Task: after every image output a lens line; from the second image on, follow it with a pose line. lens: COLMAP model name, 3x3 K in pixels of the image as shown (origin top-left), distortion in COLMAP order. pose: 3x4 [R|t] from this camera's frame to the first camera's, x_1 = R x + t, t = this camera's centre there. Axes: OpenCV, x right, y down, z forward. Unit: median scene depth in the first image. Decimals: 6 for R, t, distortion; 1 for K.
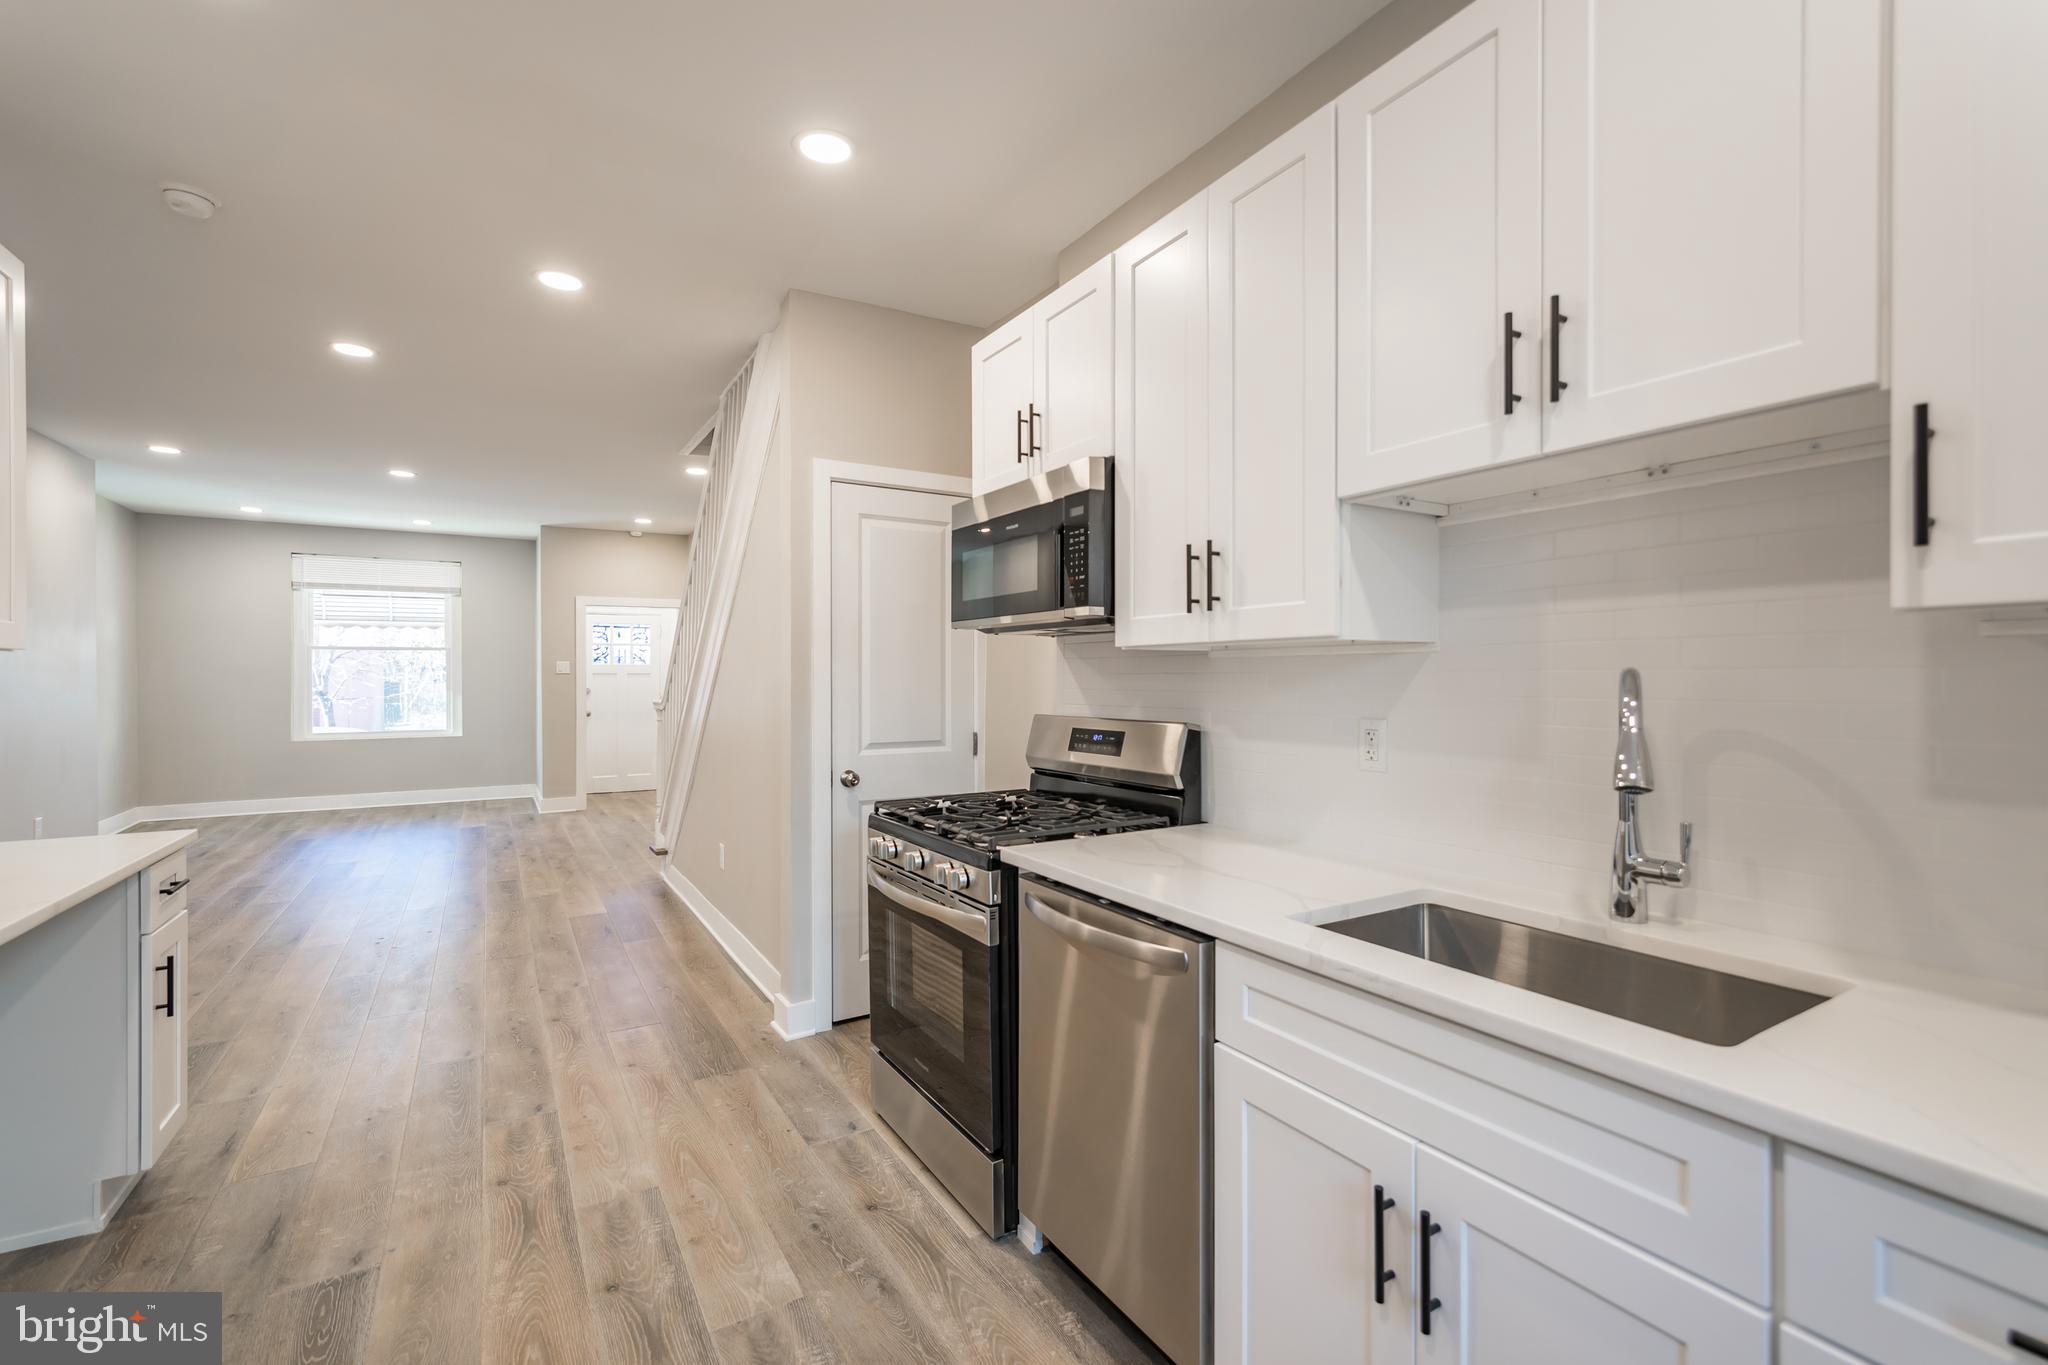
lens RADIAL K [[869.9, 0, 981.7], [0, 869.9, 681.1], [0, 0, 1]] dist [0.010142, 0.000281]
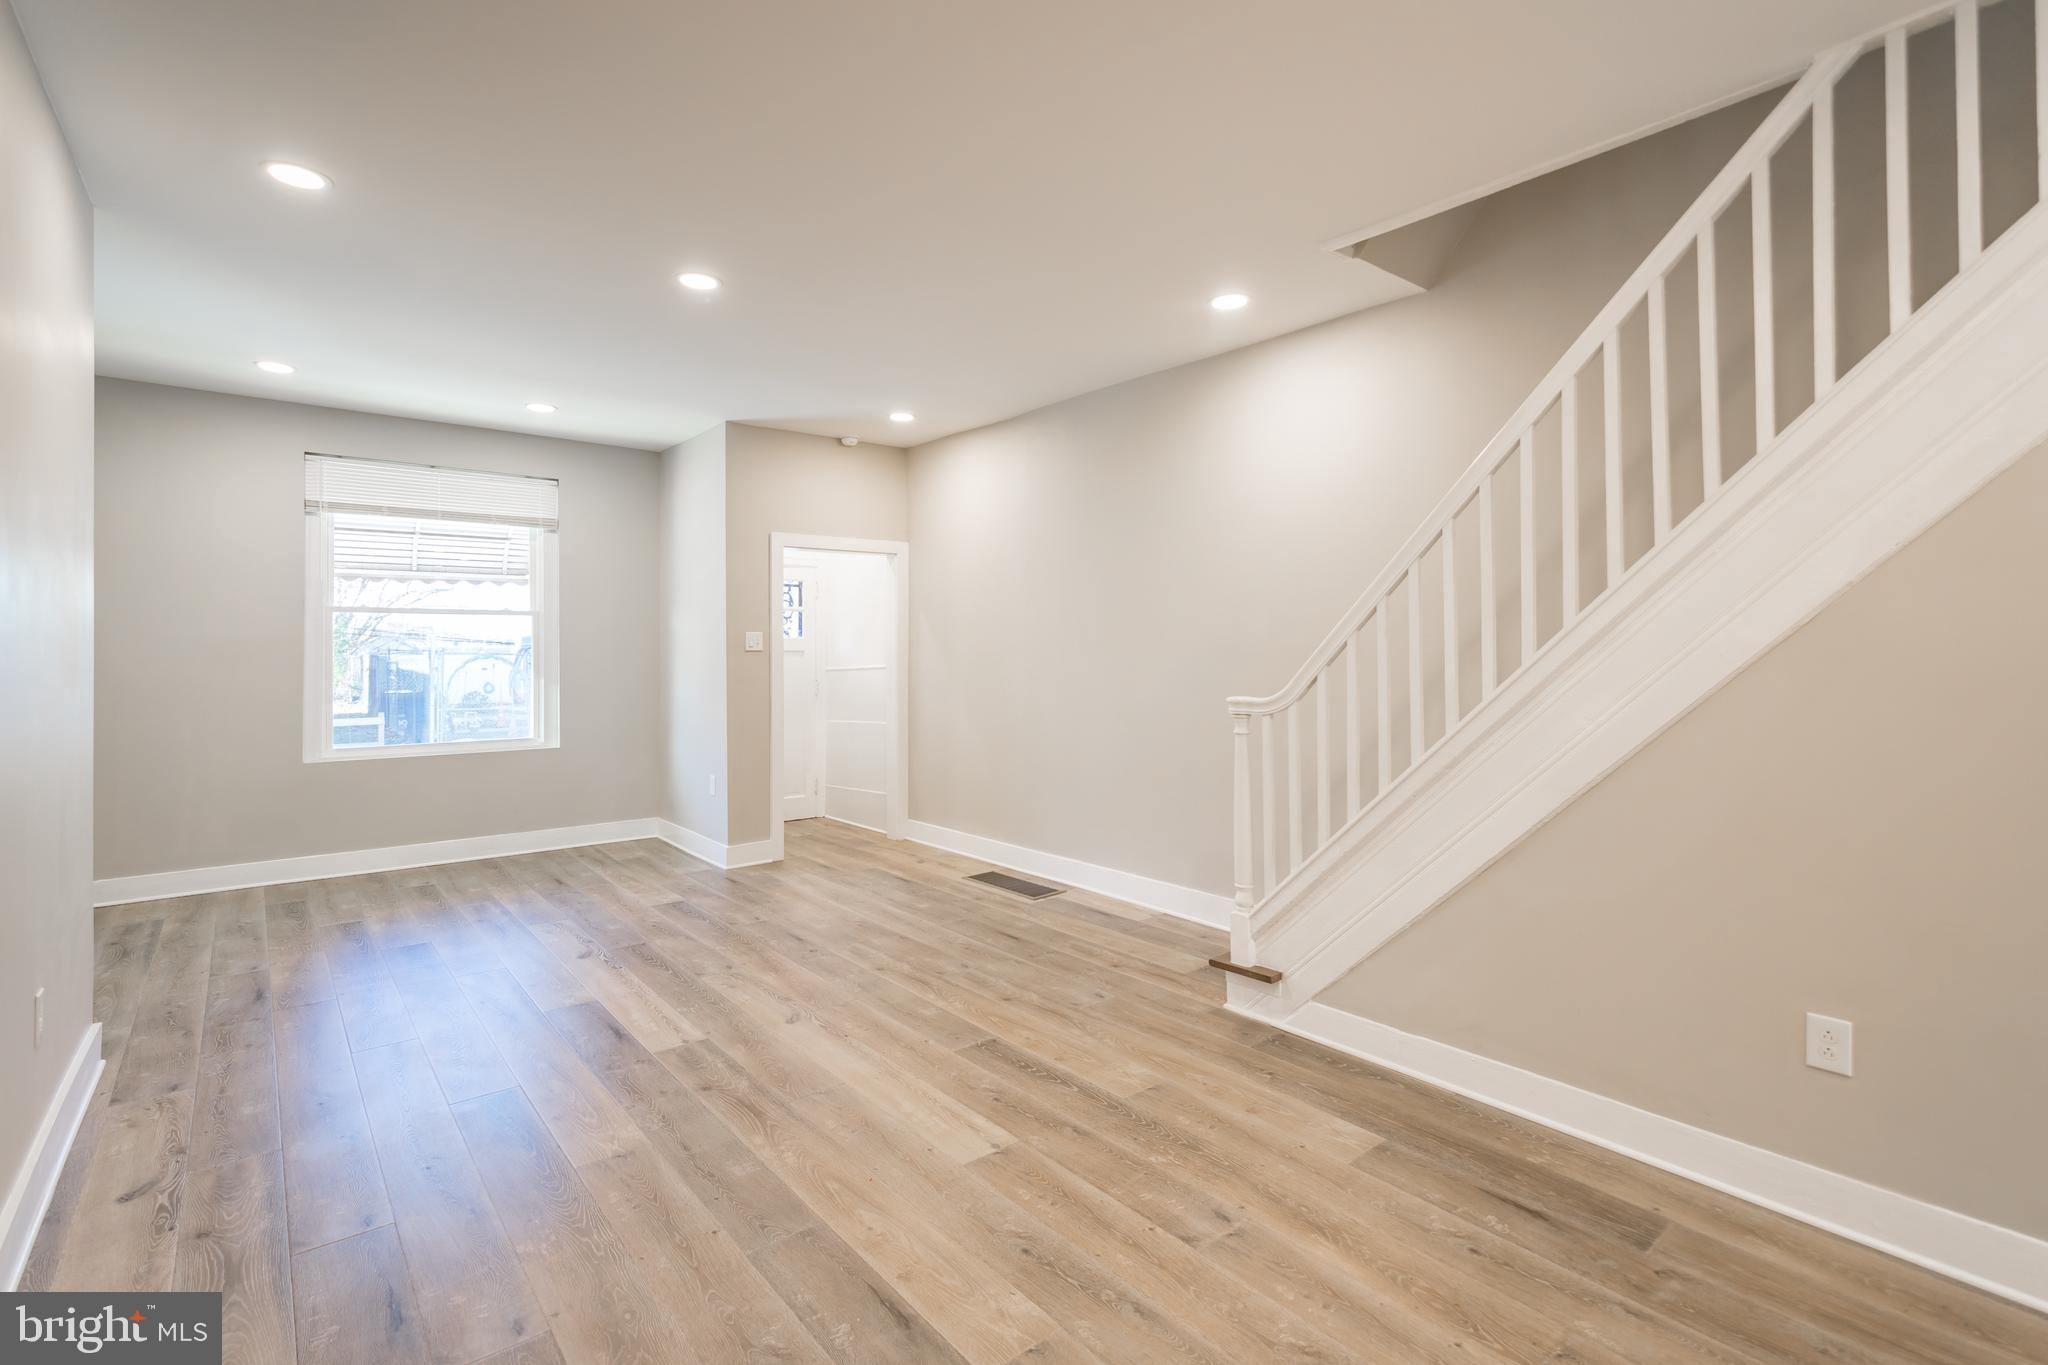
lens RADIAL K [[918.6, 0, 982.8], [0, 918.6, 658.4], [0, 0, 1]] dist [-0.001801, -0.000110]
pose [[0.988733, -0.002315, 0.149670, -0.591884], [0.002215, 0.999997, 0.000832, -0.004716], [-0.149672, -0.000491, 0.988736, 0.425591]]
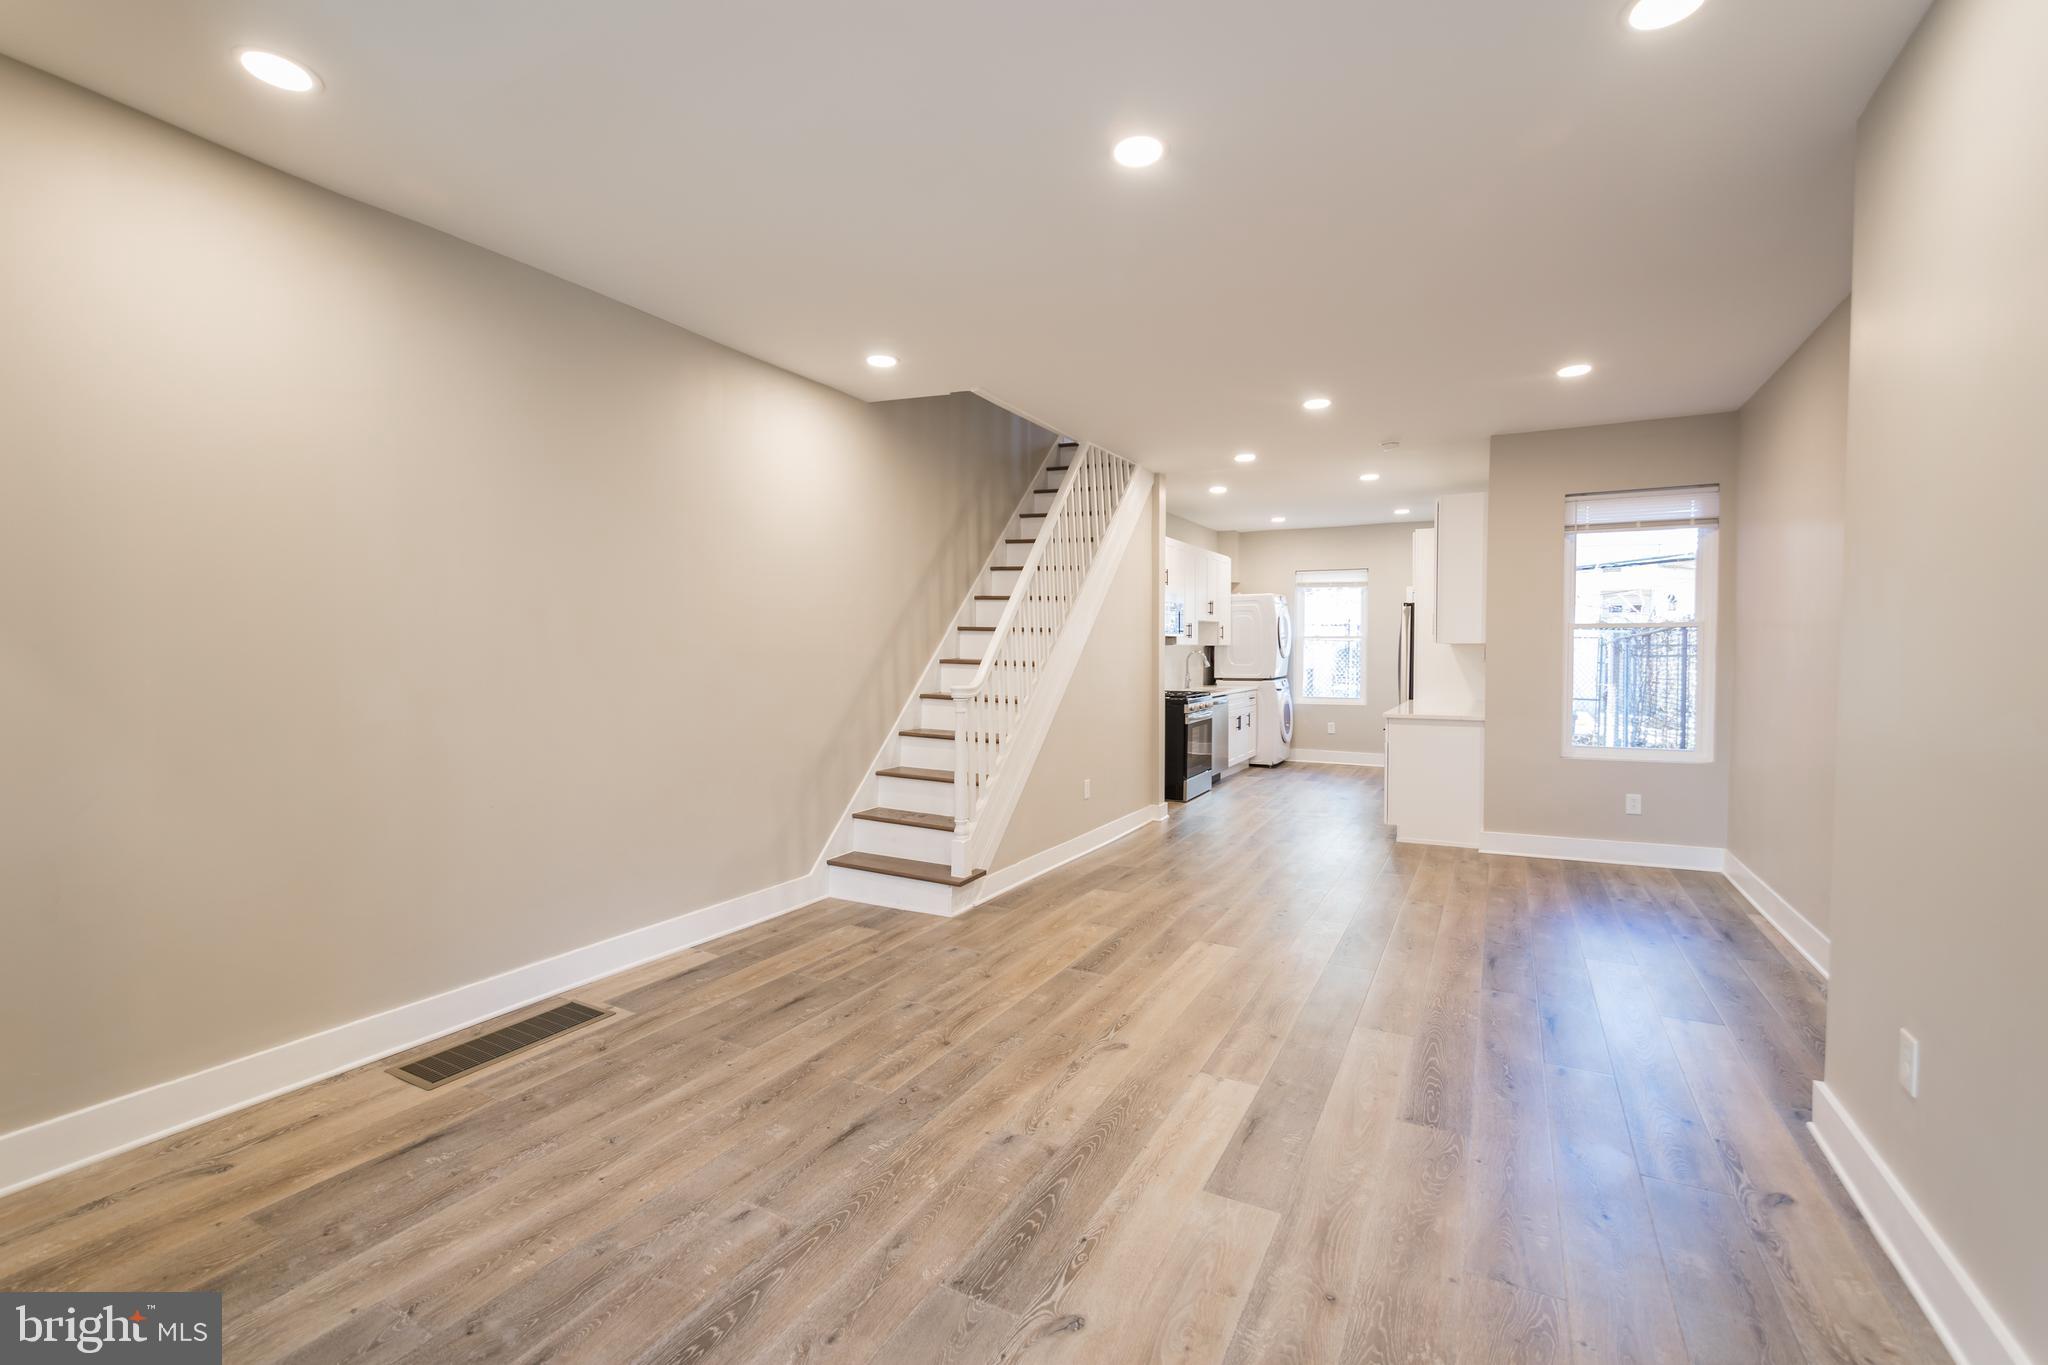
lens RADIAL K [[913.9, 0, 1038.6], [0, 913.9, 649.4], [0, 0, 1]] dist [0.001129, 0.000274]
pose [[-0.544807, -0.000269, 0.838562, -1.036458], [0.003699, 0.999989, 0.002724, -0.011656], [-0.838553, 0.004586, -0.544800, 1.320707]]
